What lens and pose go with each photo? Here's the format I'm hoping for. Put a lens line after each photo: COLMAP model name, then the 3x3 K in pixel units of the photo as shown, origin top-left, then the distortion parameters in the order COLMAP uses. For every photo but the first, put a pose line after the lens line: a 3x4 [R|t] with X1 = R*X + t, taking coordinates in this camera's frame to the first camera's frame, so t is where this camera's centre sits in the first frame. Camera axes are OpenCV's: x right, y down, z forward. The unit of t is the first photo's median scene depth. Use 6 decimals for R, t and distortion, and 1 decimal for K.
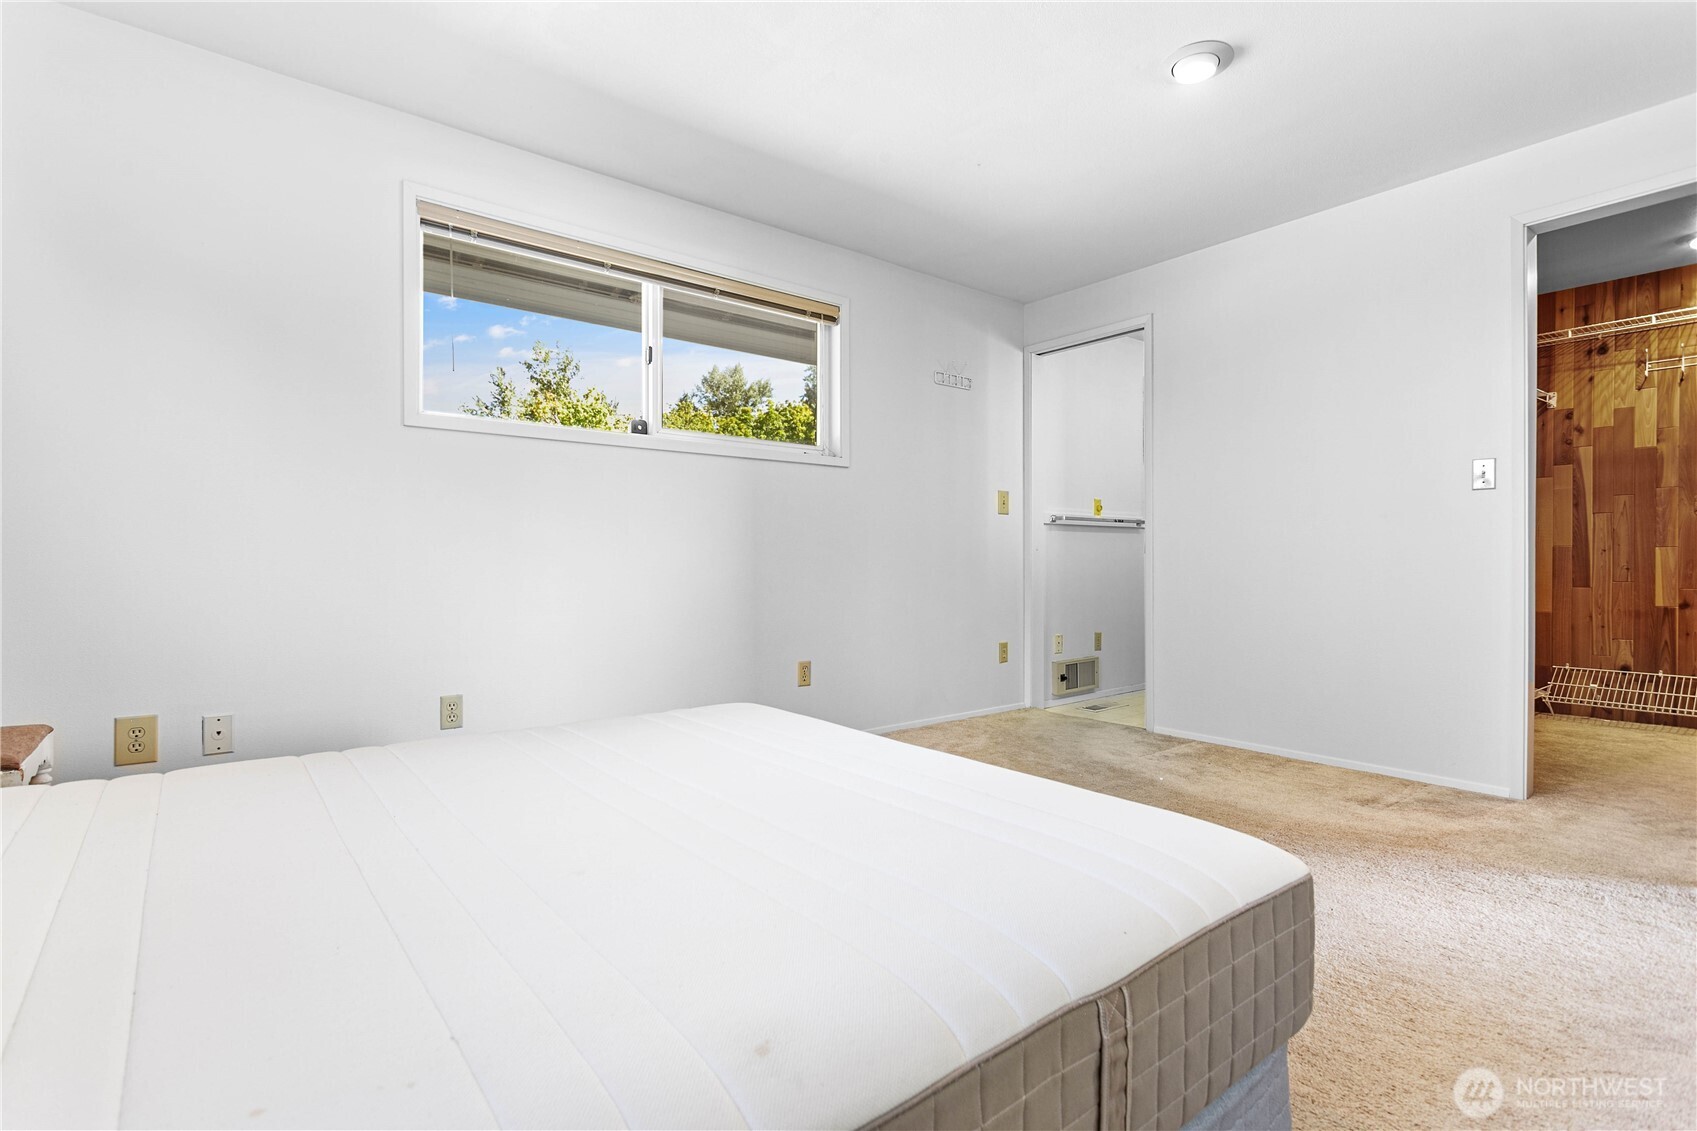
lens RADIAL K [[796.5, 0, 841.9], [0, 796.5, 563.3], [0, 0, 1]] dist [0.002616, 0.000329]
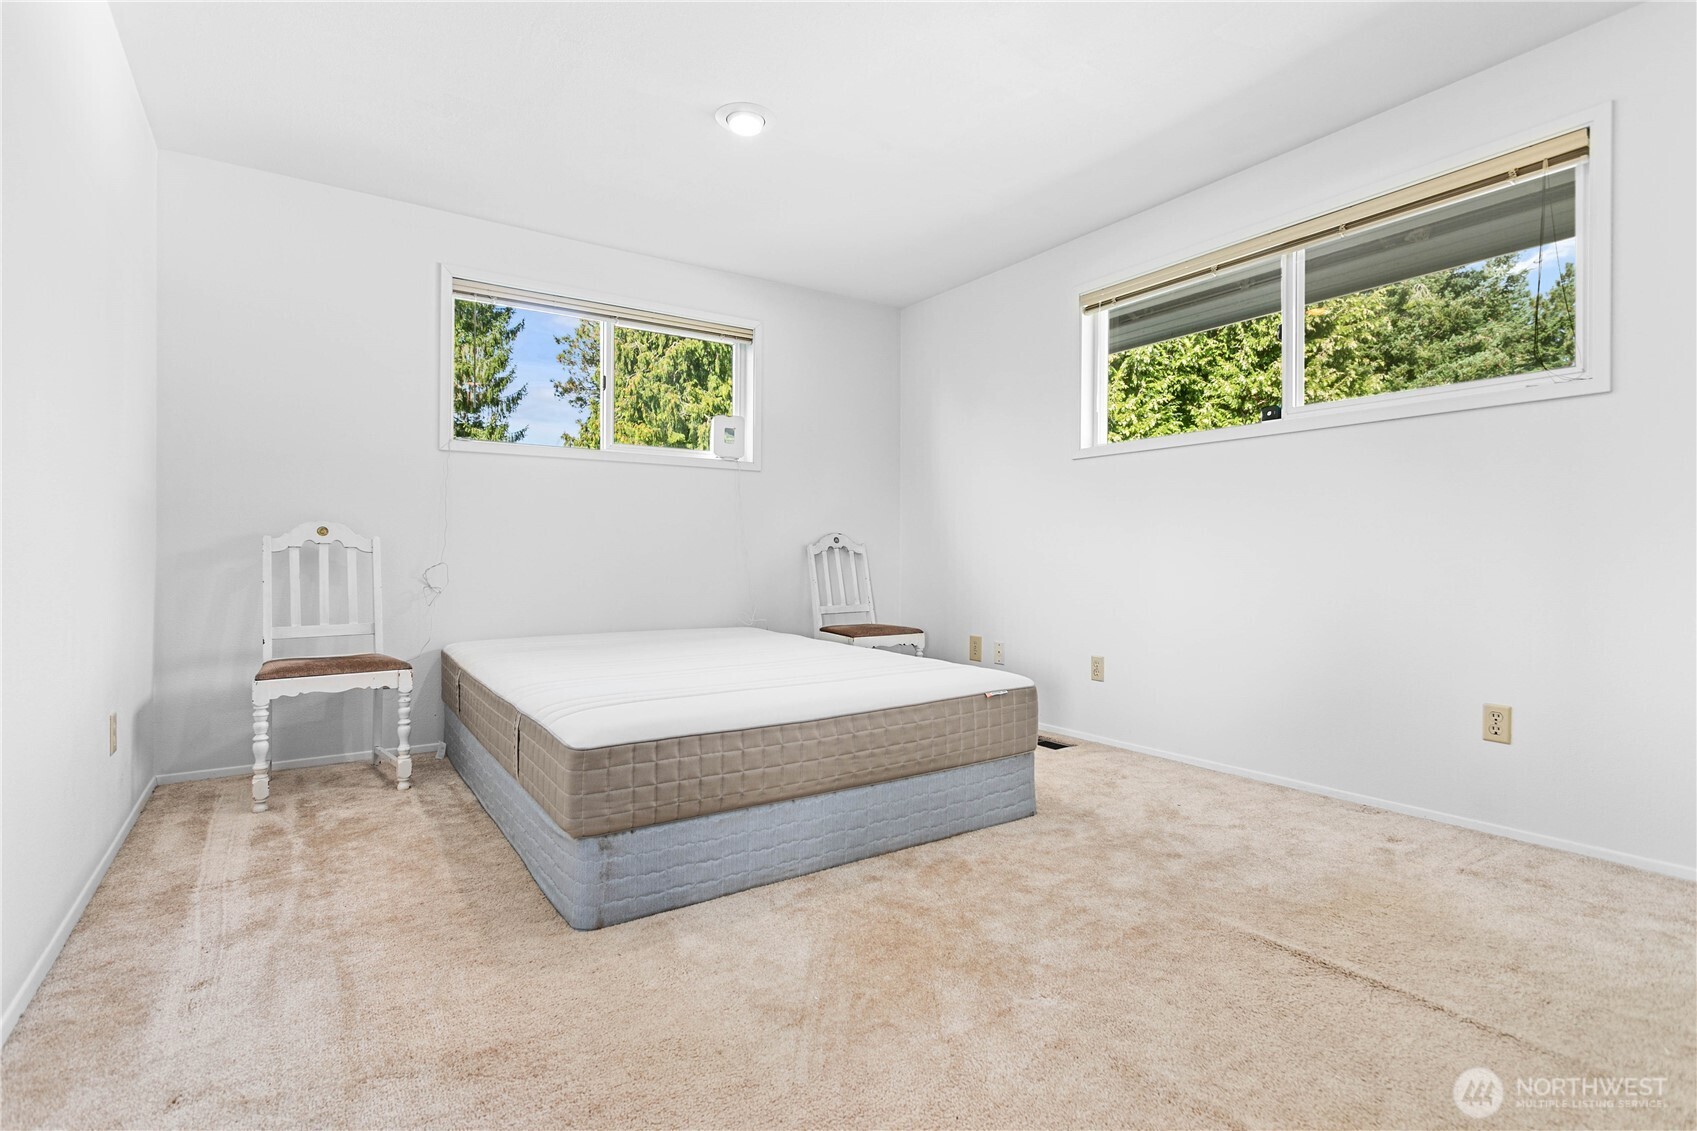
lens RADIAL K [[796.5, 0, 841.9], [0, 796.5, 563.3], [0, 0, 1]] dist [0.002616, 0.000329]
pose [[-0.078646, 0.008311, -0.996868, 0.722302], [-0.003869, 0.999955, 0.008642, 0.002056], [0.996895, 0.004537, -0.078611, 0.556207]]
